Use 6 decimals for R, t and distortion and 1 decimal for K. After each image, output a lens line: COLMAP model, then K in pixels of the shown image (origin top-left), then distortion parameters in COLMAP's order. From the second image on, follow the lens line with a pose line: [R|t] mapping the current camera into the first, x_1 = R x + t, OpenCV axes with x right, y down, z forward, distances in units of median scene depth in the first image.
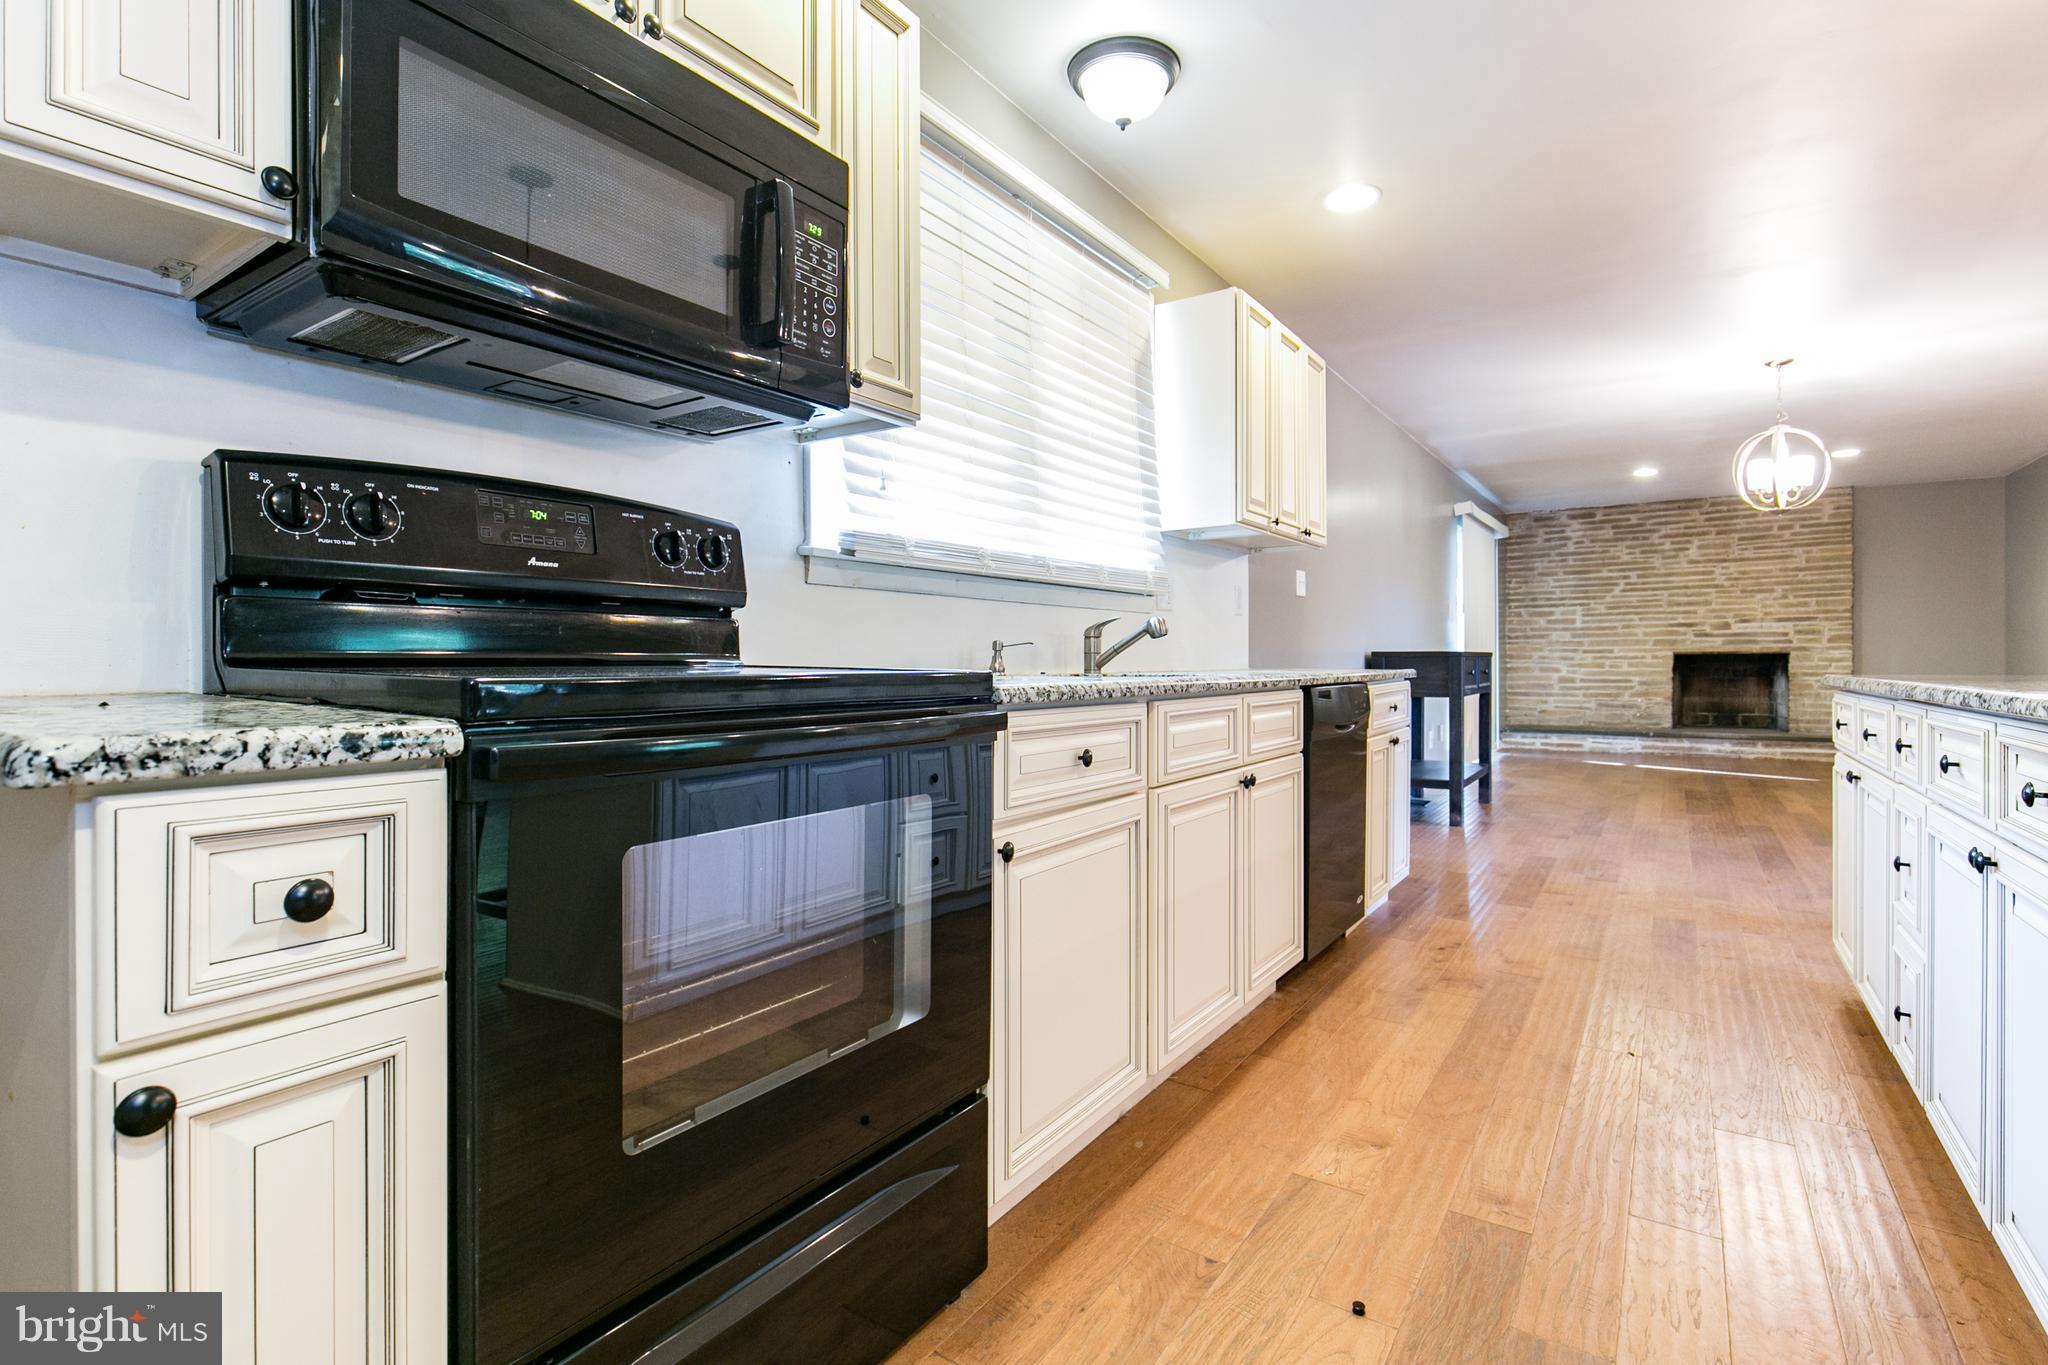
lens RADIAL K [[973.0, 0, 1024.6], [0, 973.0, 670.2], [0, 0, 1]] dist [-0.004317, 0.000914]
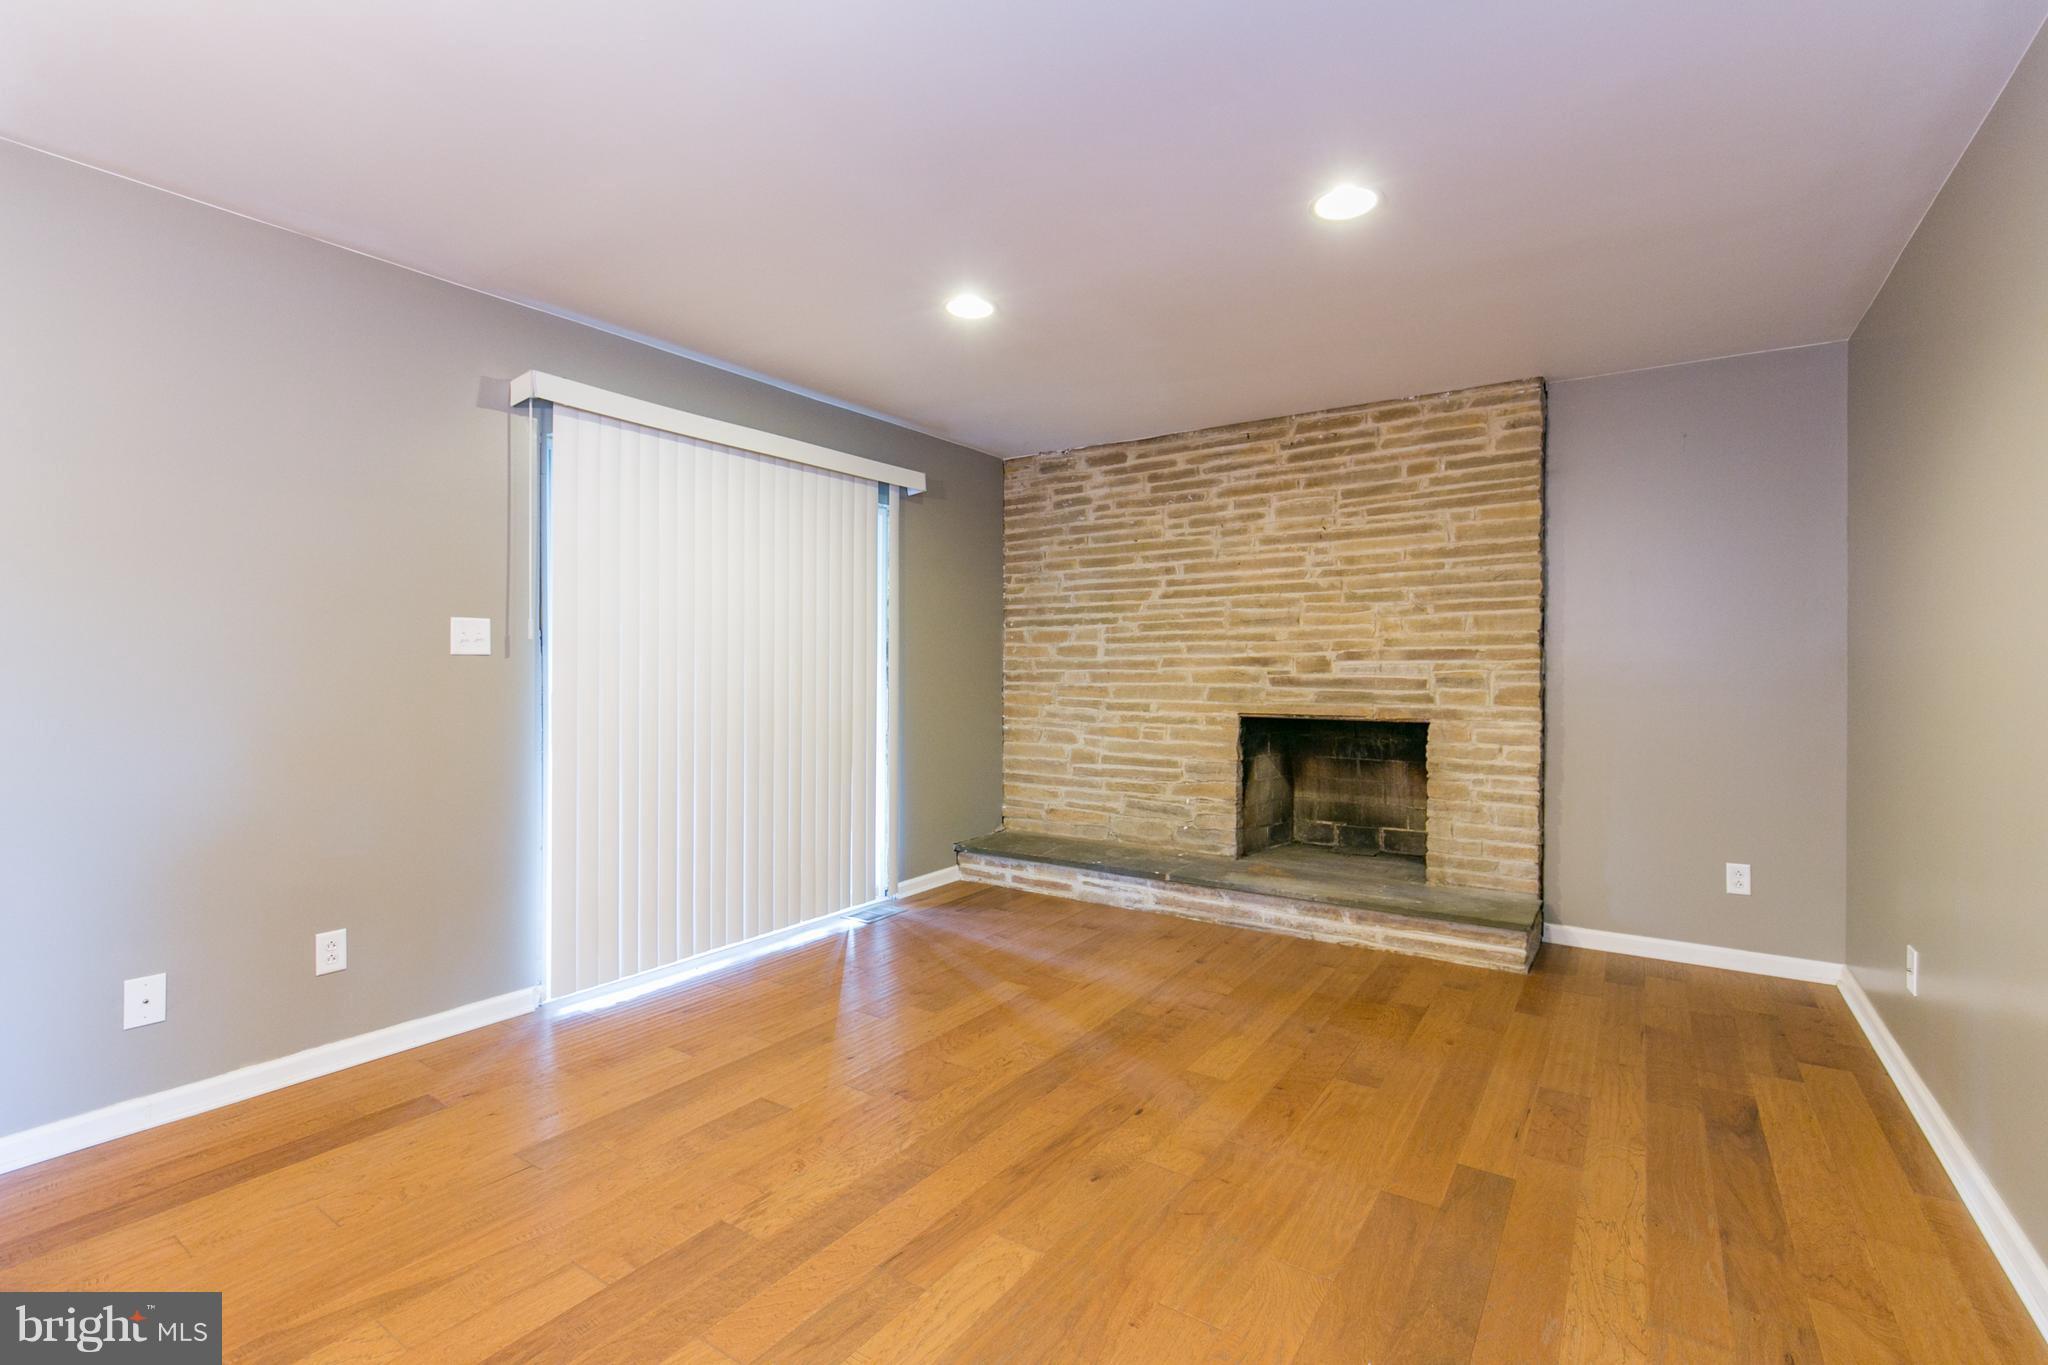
lens RADIAL K [[924.9, 0, 1019.8], [0, 924.9, 670.3], [0, 0, 1]] dist [0.002199, -0.002901]
pose [[0.999918, 0.009540, -0.008490, 0.594541], [-0.009608, 0.999922, -0.007999, -0.039241], [0.008413, 0.008080, 0.999932, 0.536489]]
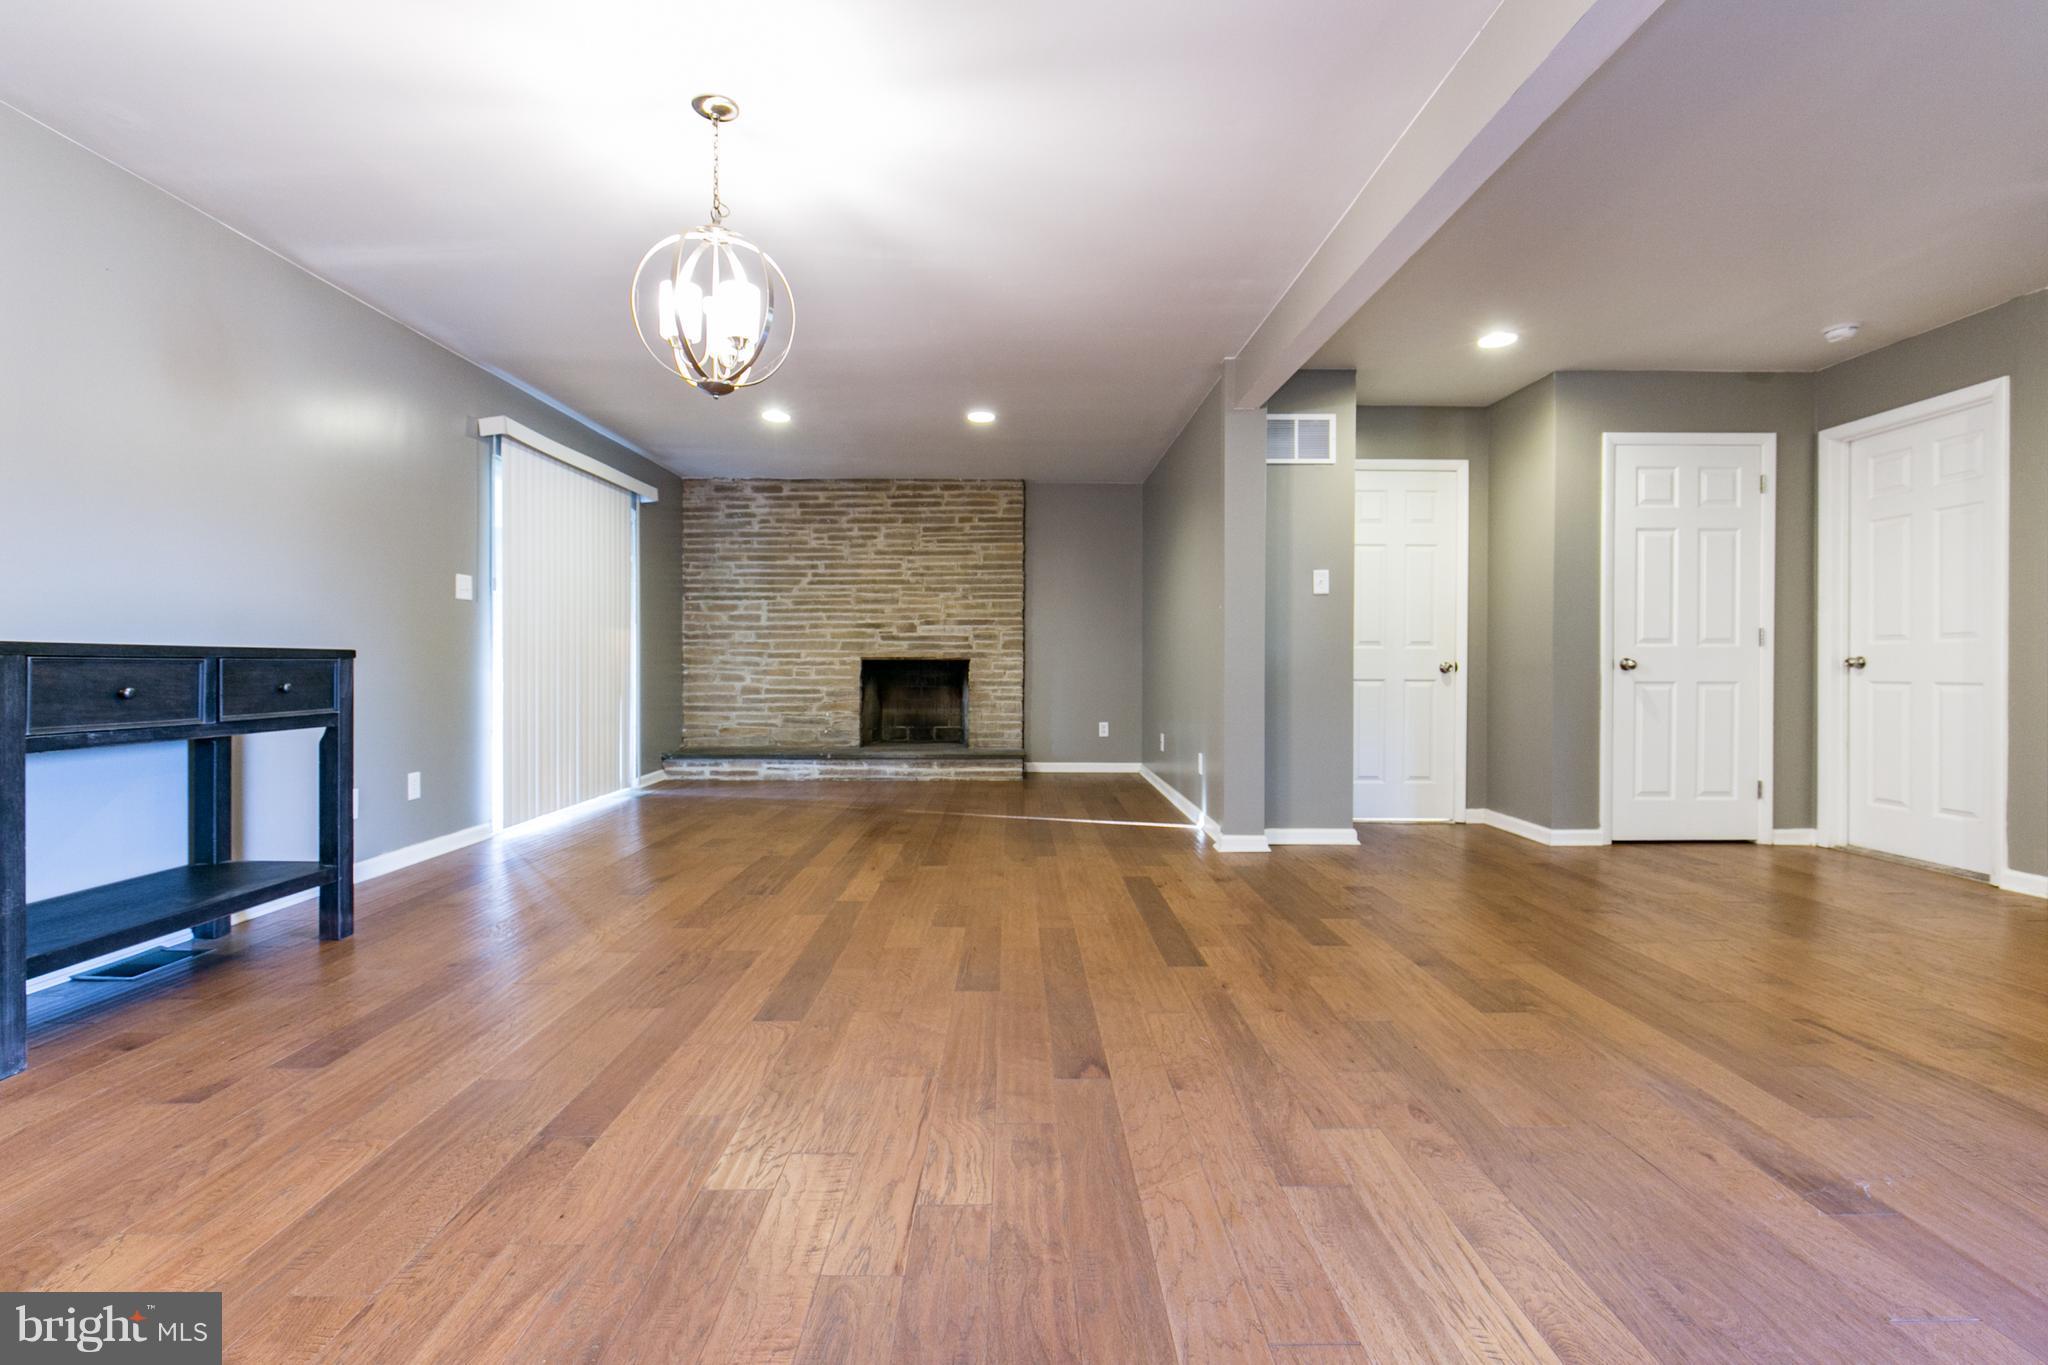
lens RADIAL K [[924.9, 0, 1019.8], [0, 924.9, 670.3], [0, 0, 1]] dist [0.002199, -0.002901]
pose [[0.826751, 0.004461, 0.562551, 0.350918], [-0.001908, 0.999985, -0.005126, -0.003628], [-0.562565, 0.003164, 0.826747, 0.270024]]
